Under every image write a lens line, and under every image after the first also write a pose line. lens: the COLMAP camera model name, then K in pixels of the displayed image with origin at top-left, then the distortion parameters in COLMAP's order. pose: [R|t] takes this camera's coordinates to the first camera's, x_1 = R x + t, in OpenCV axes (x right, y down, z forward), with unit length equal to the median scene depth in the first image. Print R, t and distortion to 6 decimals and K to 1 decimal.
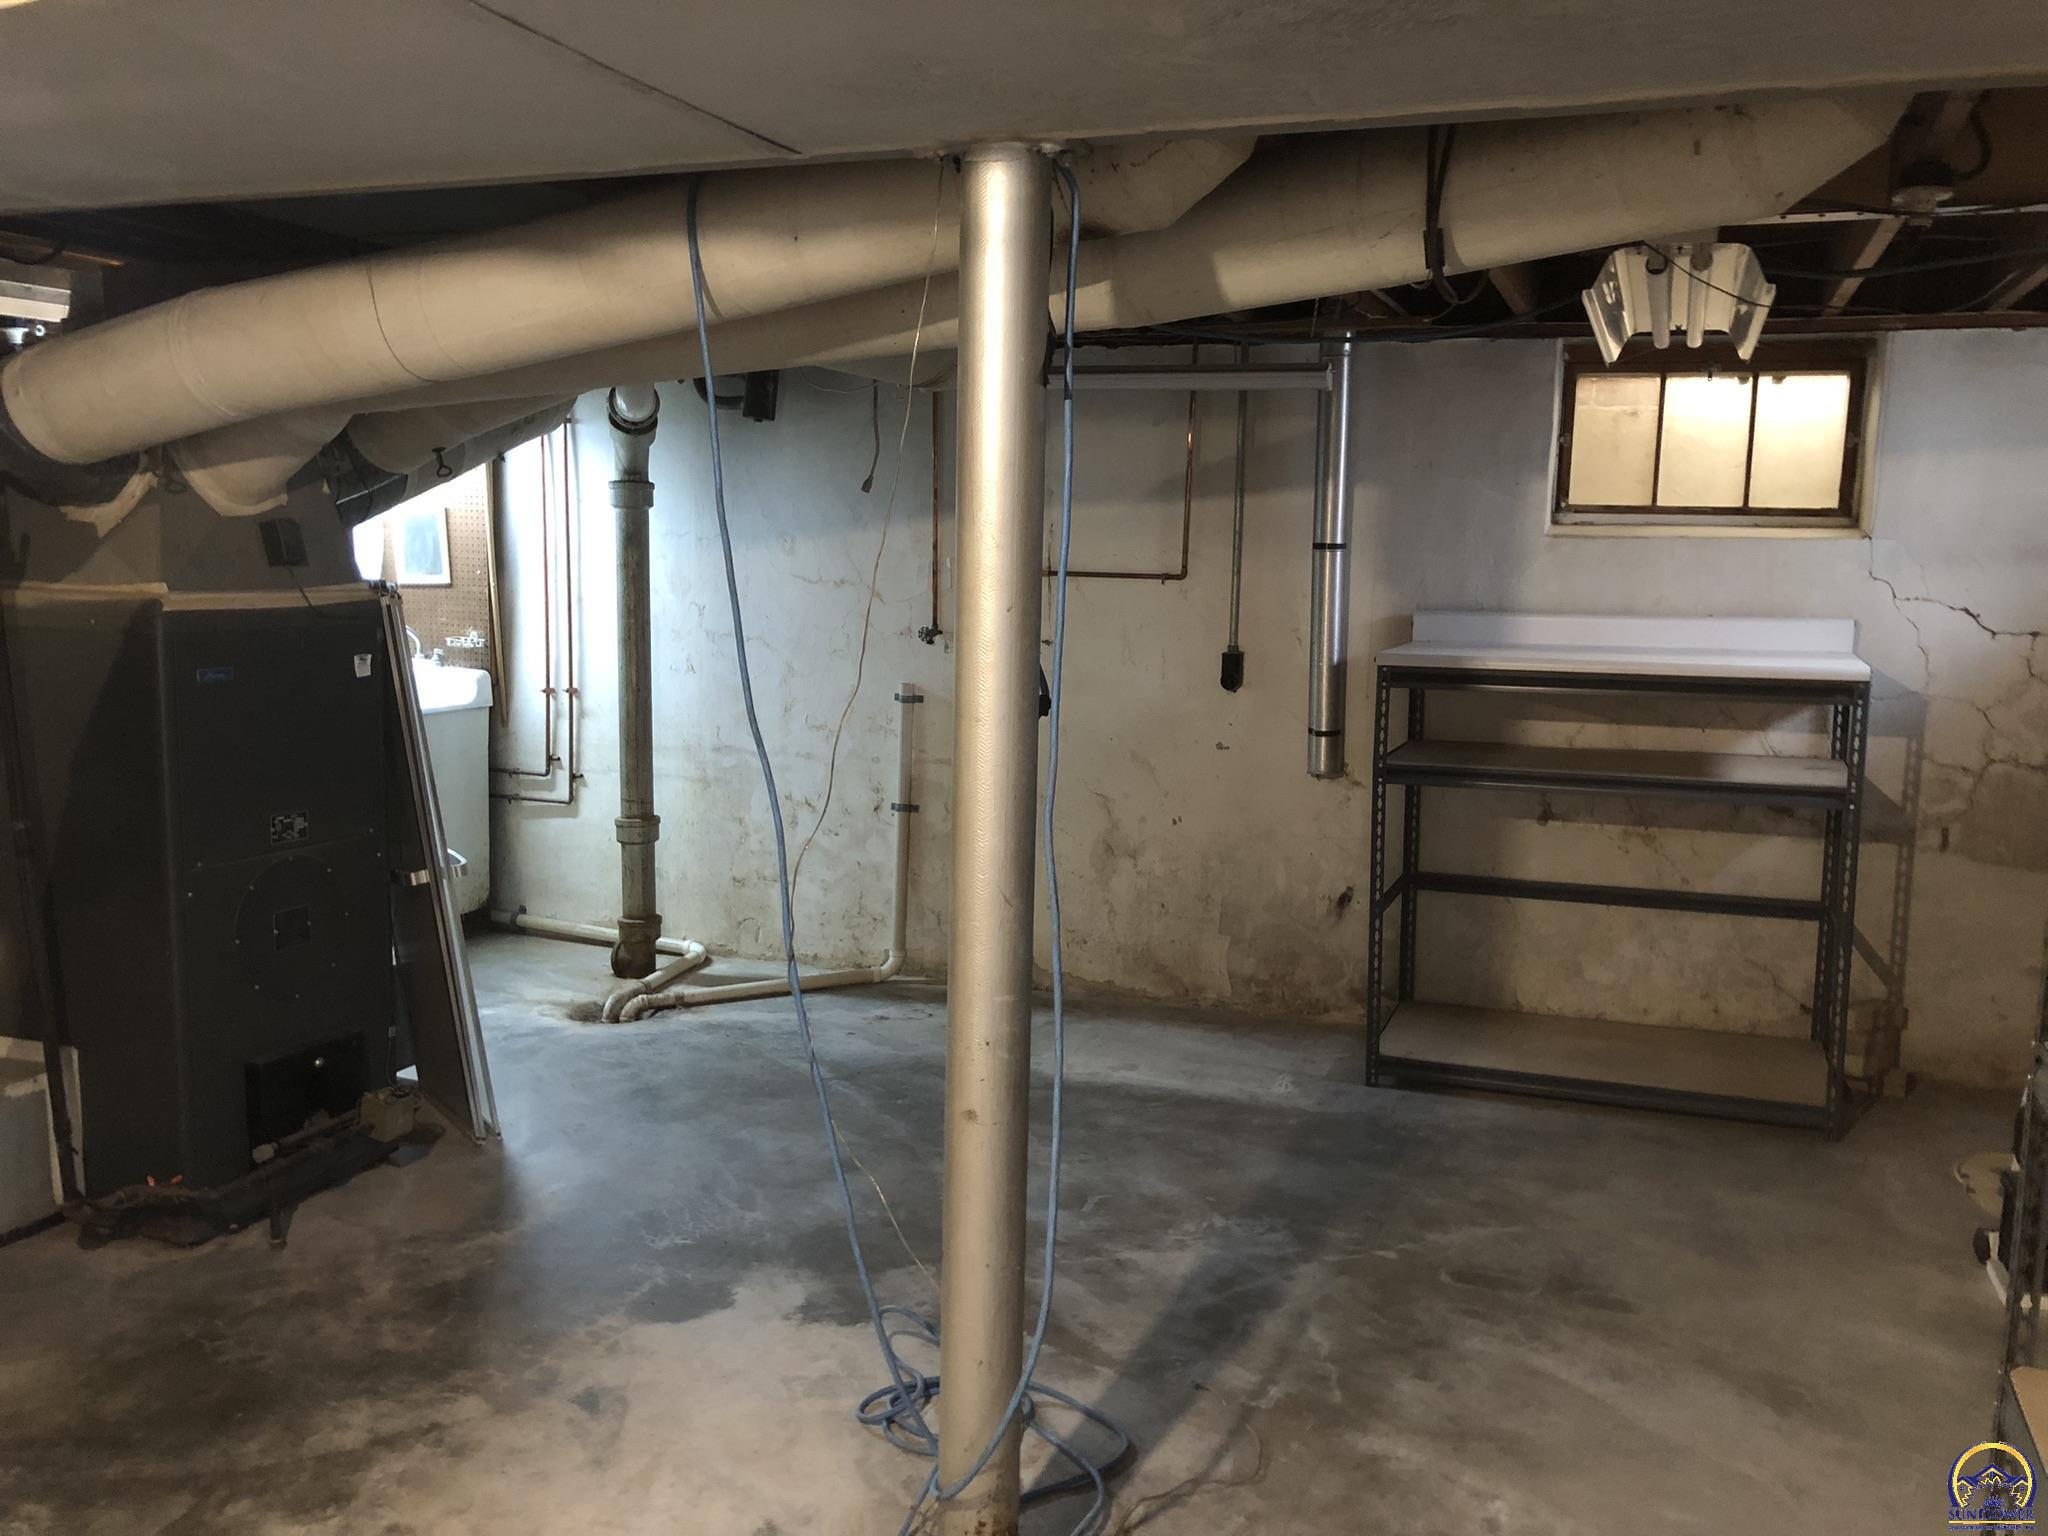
lens RADIAL K [[1689.1, 0, 1024.0], [0, 1689.1, 768.0], [0, 0, 1]] dist [0.123550, -0.201962]
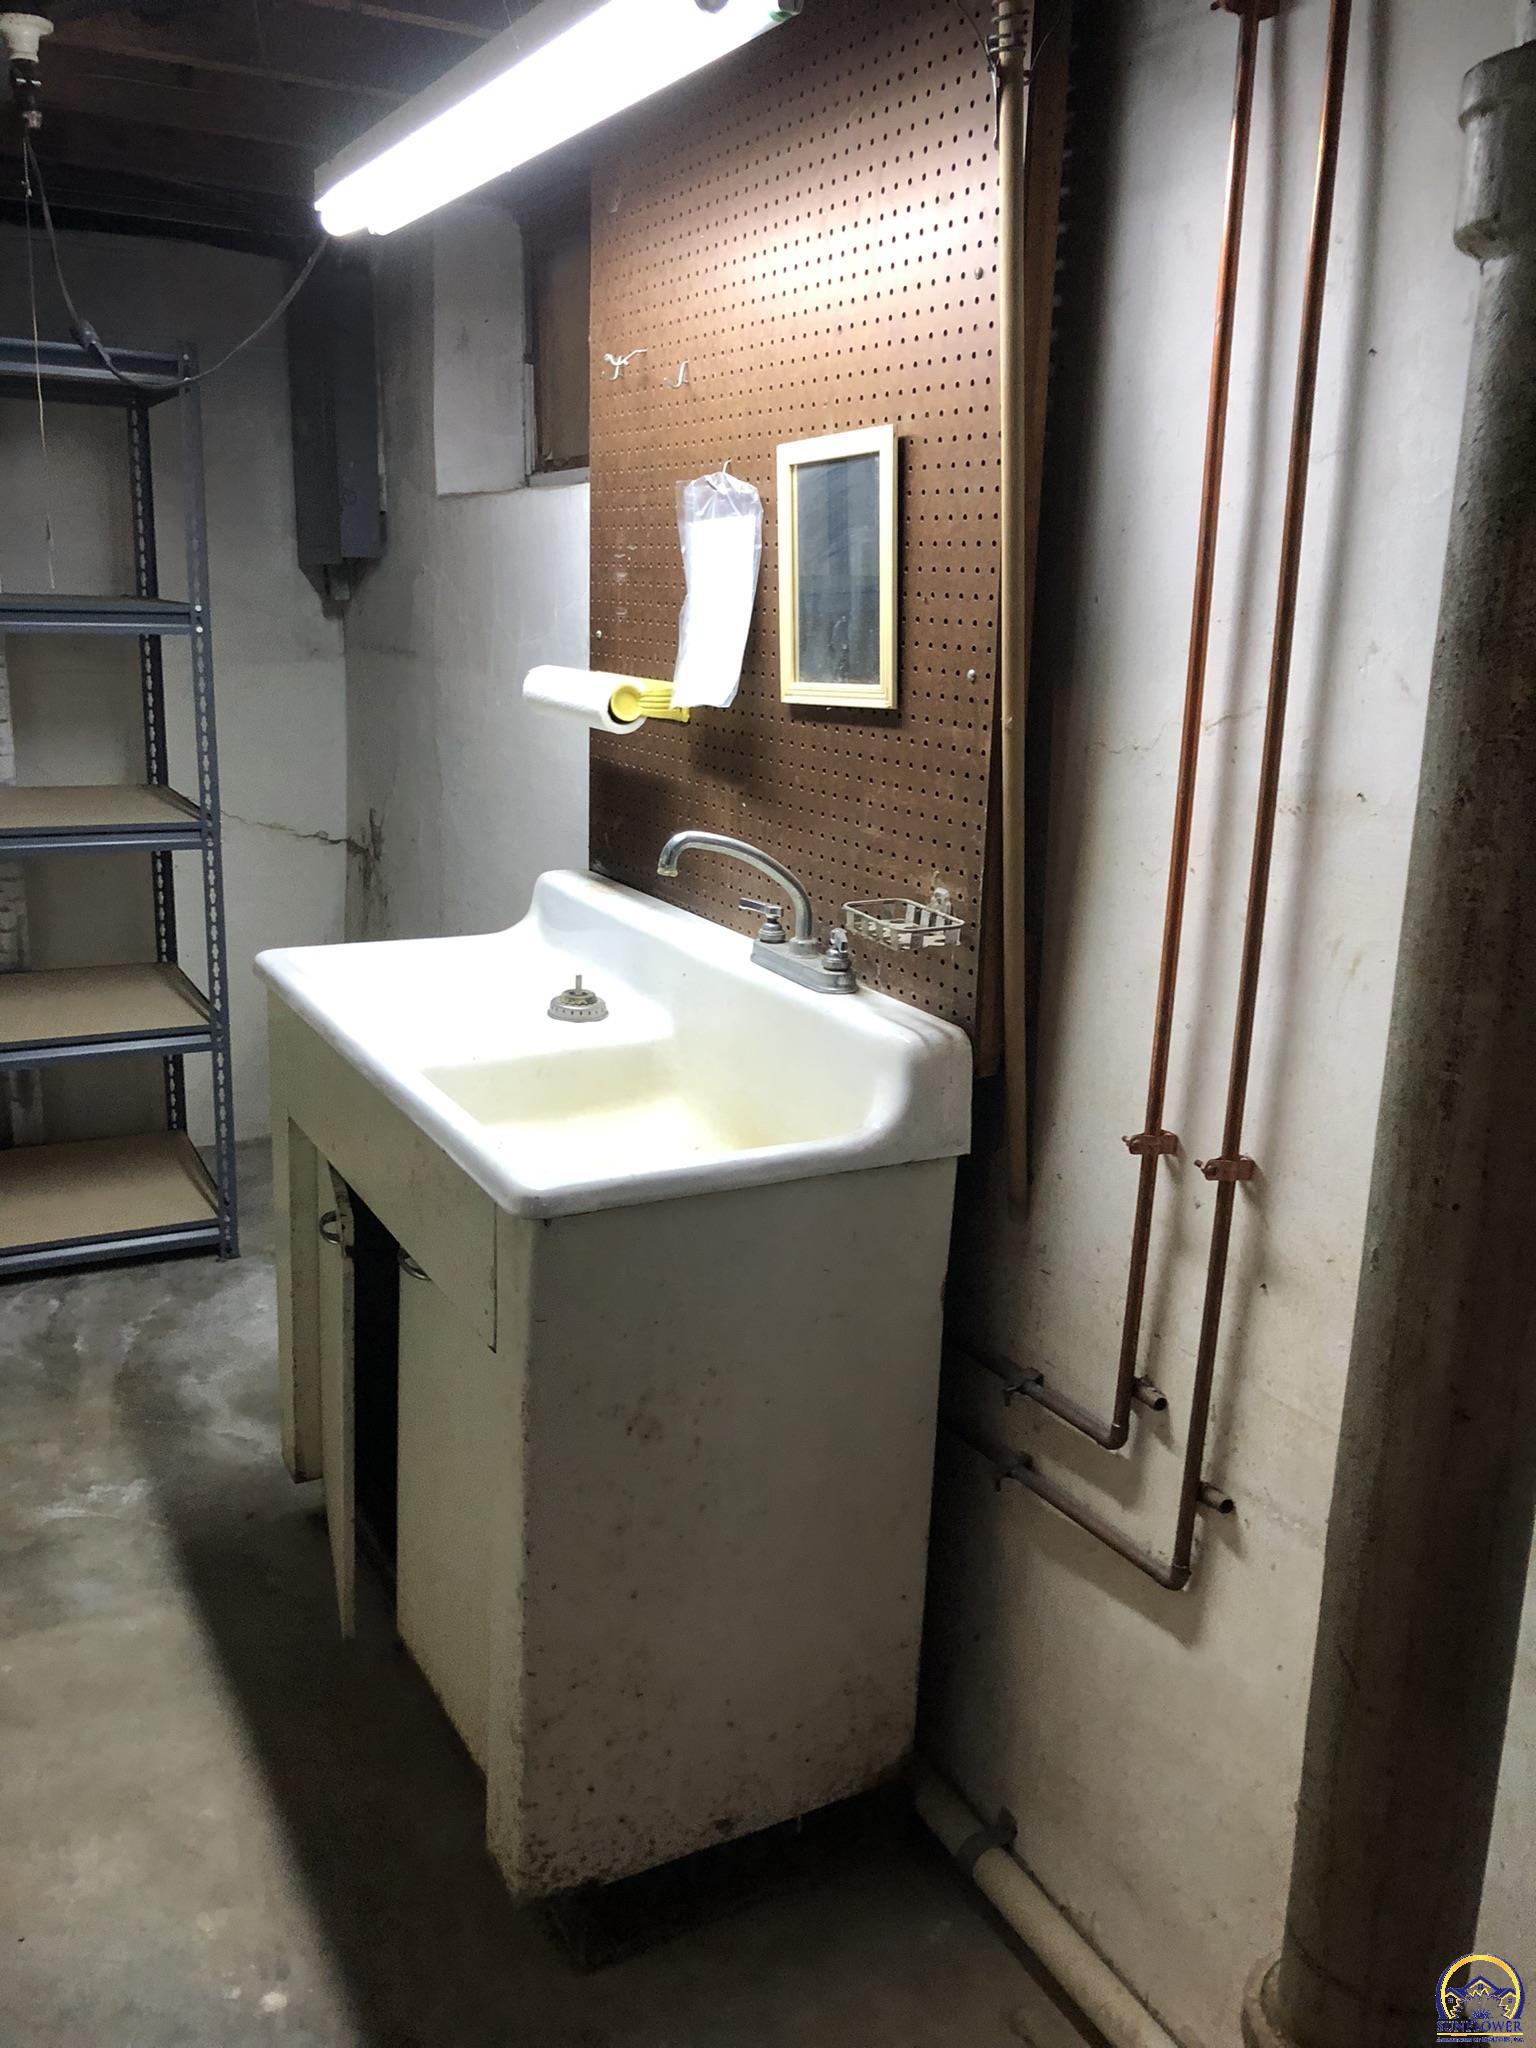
lens RADIAL K [[1705.5, 0, 659.5], [0, 1705.5, 1030.7], [0, 0, 1]] dist [0.133141, -0.196467]
pose [[0.721252, 0.159532, -0.674052, -0.181424], [-0.097811, 0.986822, 0.128897, -0.100802], [0.685733, -0.027038, 0.727351, 0.863466]]
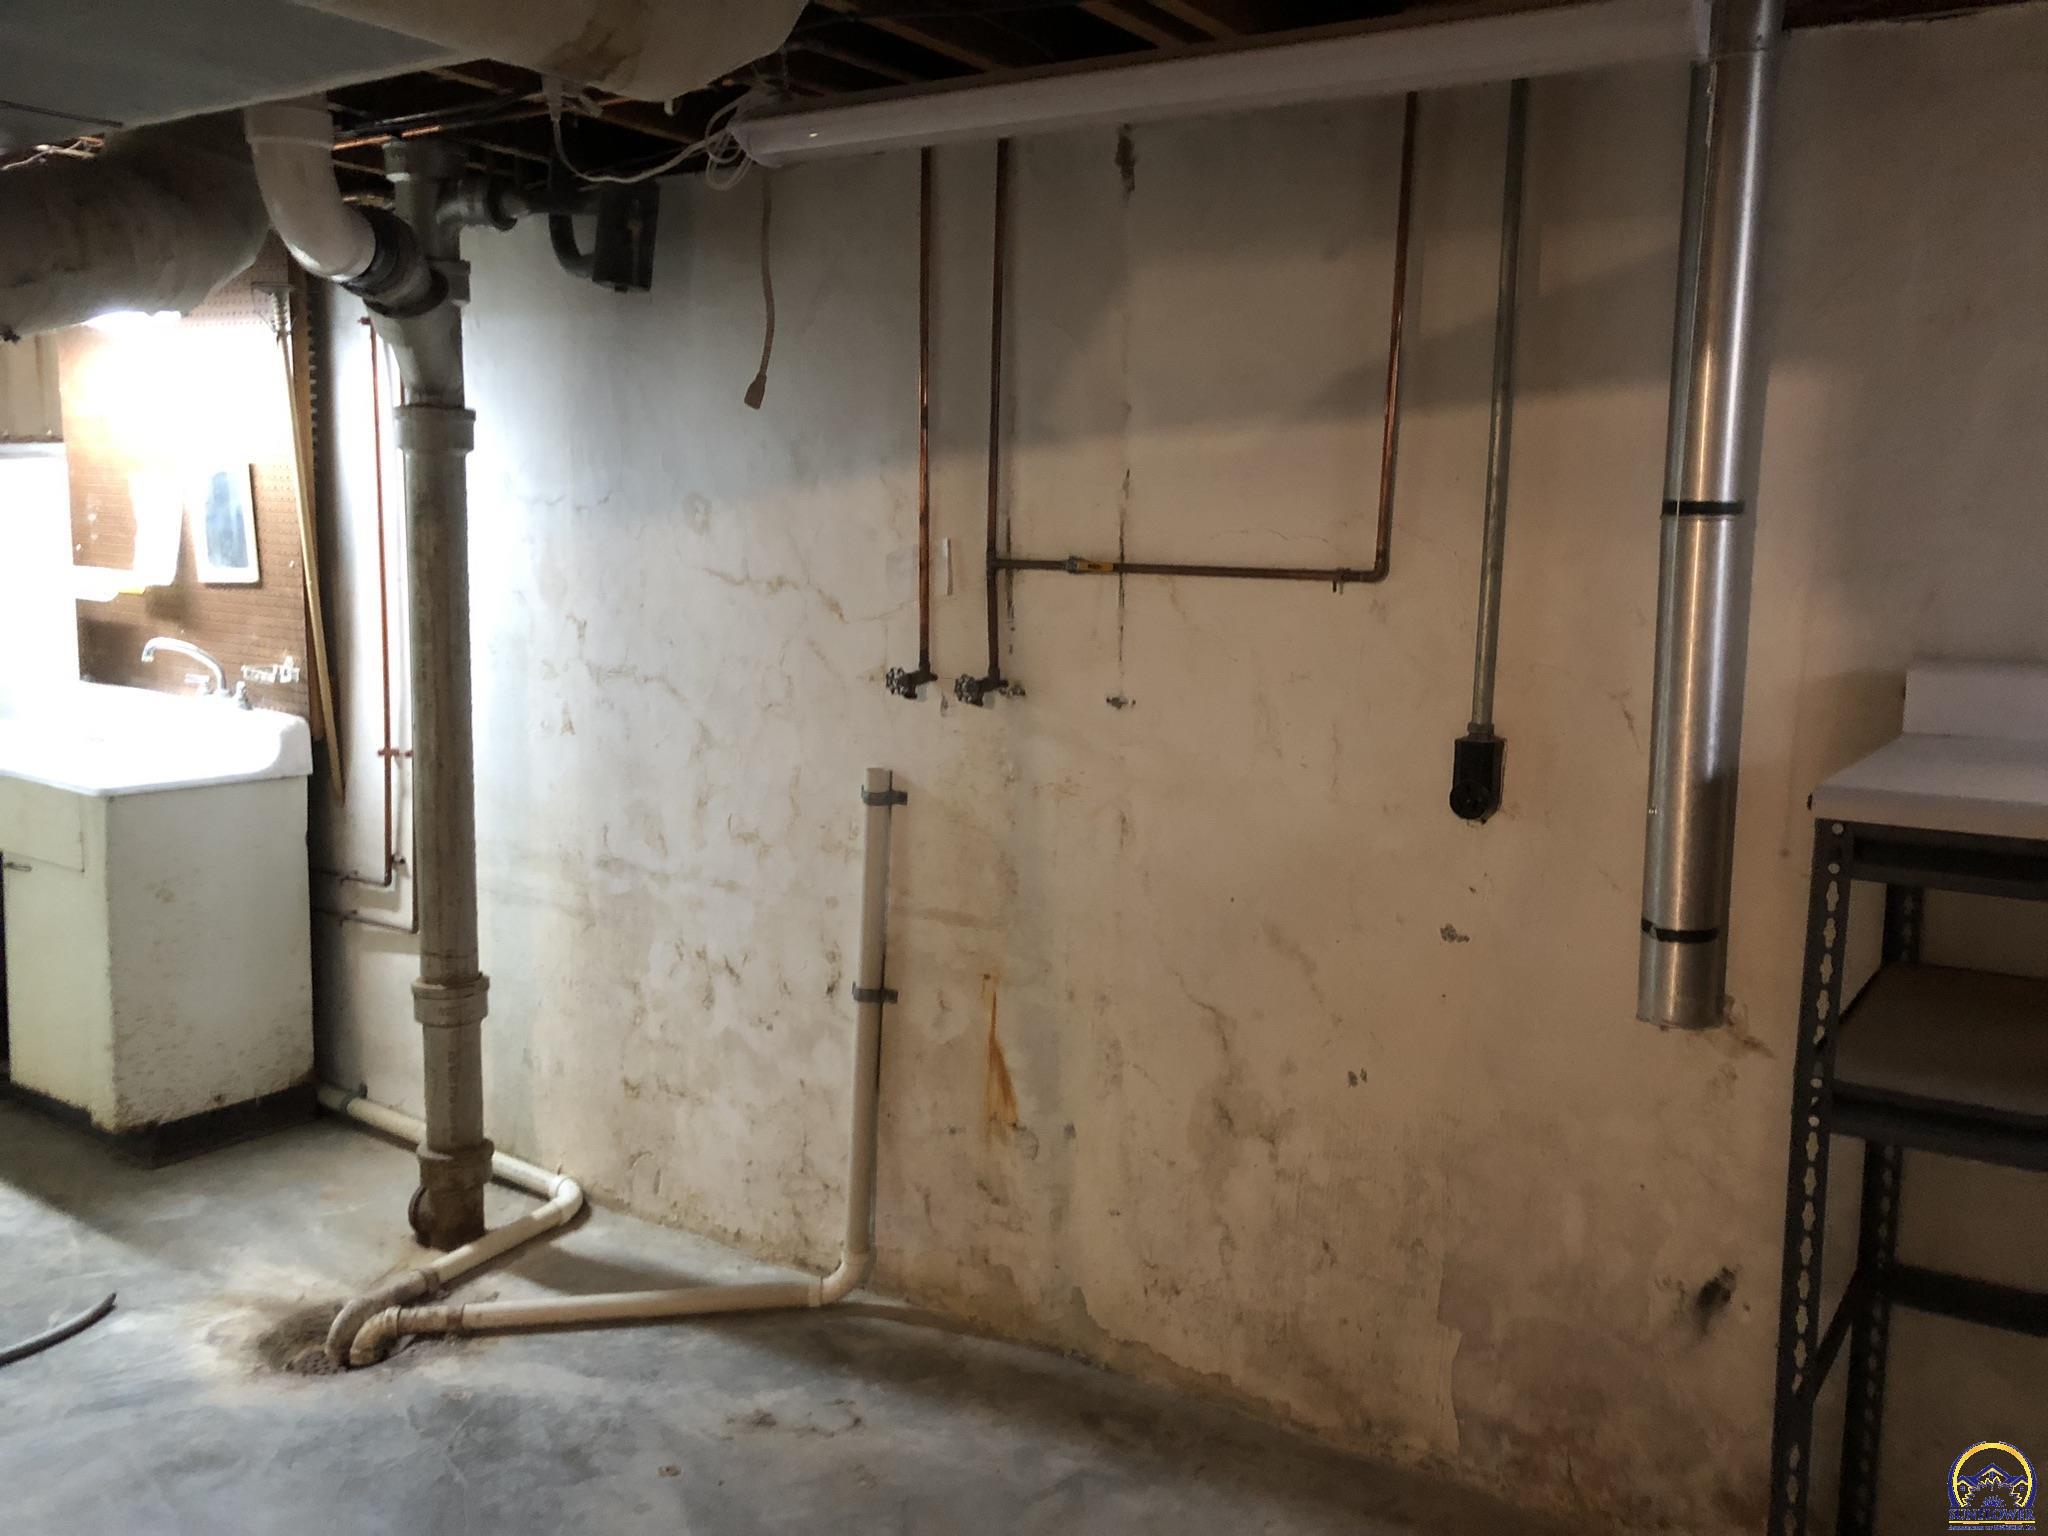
lens RADIAL K [[1689.3, 0, 1024.0], [0, 1689.3, 768.0], [0, 0, 1]] dist [0.037116, -0.100633]
pose [[0.975049, 0.031518, -0.219741, 0.100388], [-0.031821, 0.999491, 0.002159, -0.055340], [0.219698, 0.004887, 0.975556, 0.500847]]
